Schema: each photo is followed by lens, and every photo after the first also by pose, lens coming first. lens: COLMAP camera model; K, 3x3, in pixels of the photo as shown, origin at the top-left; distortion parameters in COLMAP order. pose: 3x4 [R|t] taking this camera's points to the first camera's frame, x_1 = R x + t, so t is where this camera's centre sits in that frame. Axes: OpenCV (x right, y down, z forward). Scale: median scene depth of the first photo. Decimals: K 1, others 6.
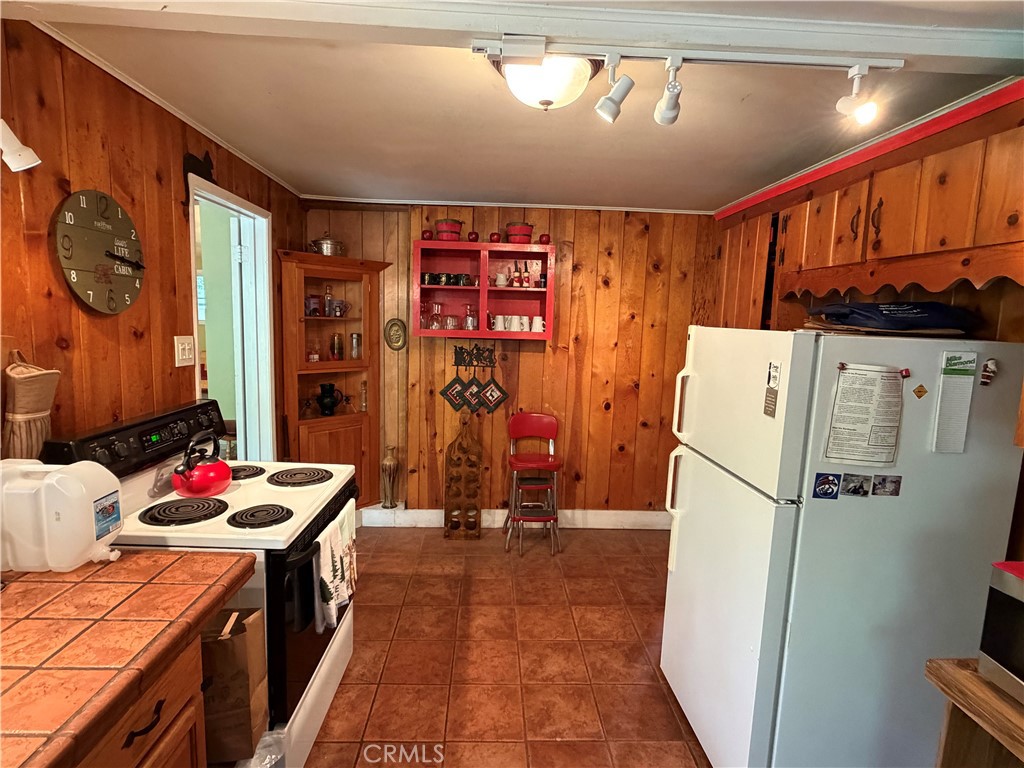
lens RADIAL K [[519.8, 0, 512.0], [0, 519.8, 384.0], [0, 0, 1]] dist [0.000409, -0.000331]
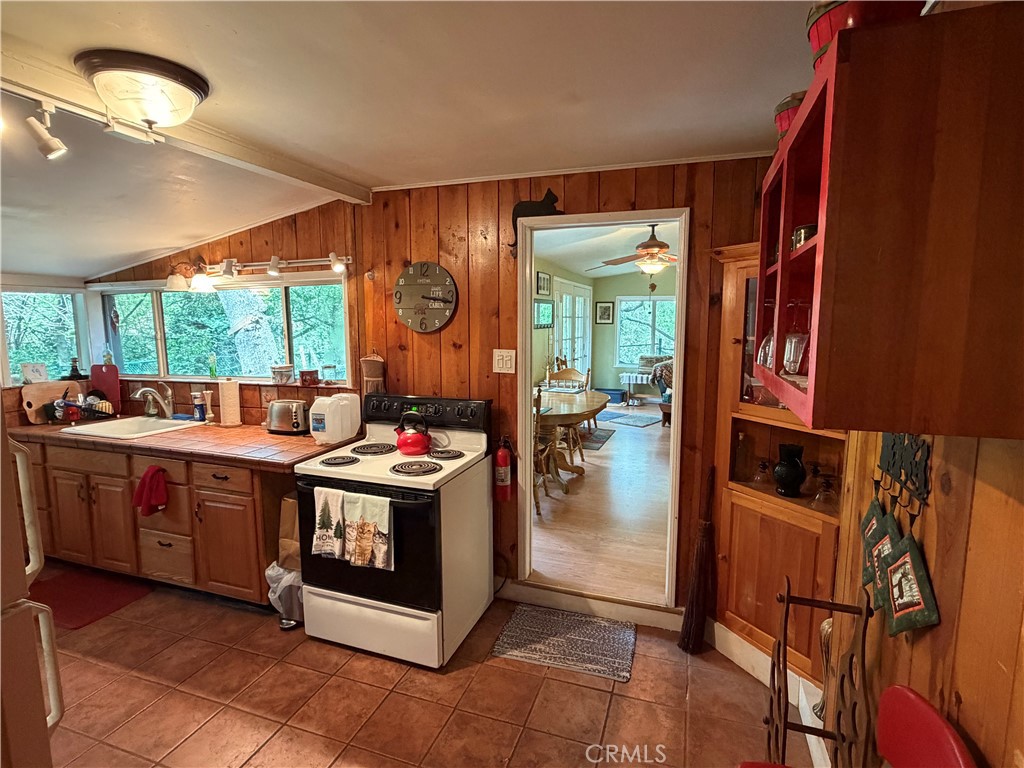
lens RADIAL K [[519.8, 0, 512.0], [0, 519.8, 384.0], [0, 0, 1]] dist [0.000409, -0.000331]
pose [[-0.366604, 0.086672, -0.926331, 0.643755], [-0.125777, 0.981894, 0.141649, -0.223201], [0.921836, 0.168441, -0.349065, 1.715919]]
